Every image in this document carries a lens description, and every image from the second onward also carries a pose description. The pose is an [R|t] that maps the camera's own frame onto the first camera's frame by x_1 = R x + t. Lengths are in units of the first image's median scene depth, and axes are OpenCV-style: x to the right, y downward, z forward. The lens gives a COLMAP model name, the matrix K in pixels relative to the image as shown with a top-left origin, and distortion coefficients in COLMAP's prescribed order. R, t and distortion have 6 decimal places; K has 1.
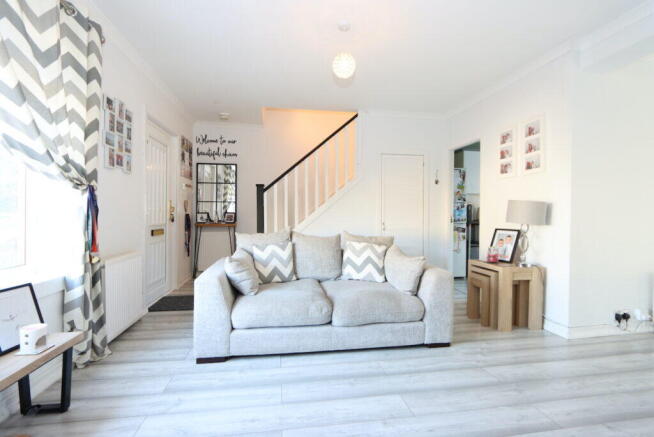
lens RADIAL K [[300.8, 0, 324.6], [0, 300.8, 219.2], [0, 0, 1]] dist [-0.016390, -0.000478]
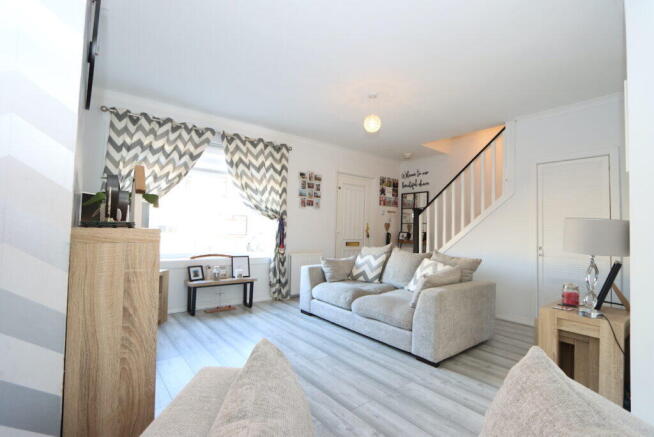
lens RADIAL K [[300.8, 0, 326.0], [0, 300.8, 216.6], [0, 0, 1]] dist [-0.016390, -0.000478]
pose [[0.496807, -0.030547, -0.867324, 1.087575], [-0.036178, 0.997783, -0.055865, -0.007378], [0.867107, 0.059132, 0.494600, 0.154628]]
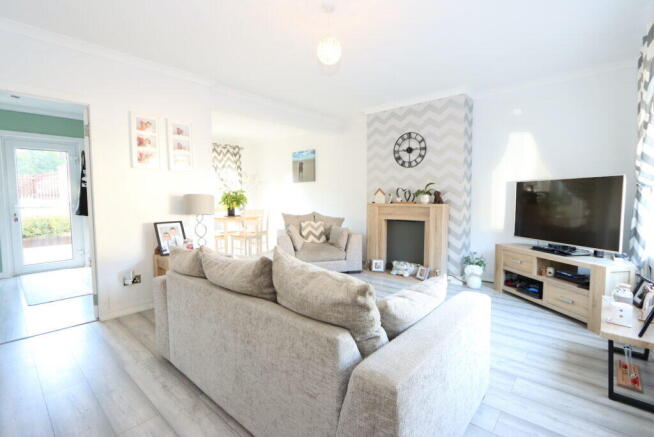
lens RADIAL K [[300.8, 0, 327.9], [0, 300.8, 216.7], [0, 0, 1]] dist [-0.016390, -0.000478]
pose [[-0.636588, -0.057994, 0.769021, -0.643231], [0.017457, 0.995829, 0.089550, -0.081124], [-0.771007, 0.070431, -0.632920, 1.545151]]
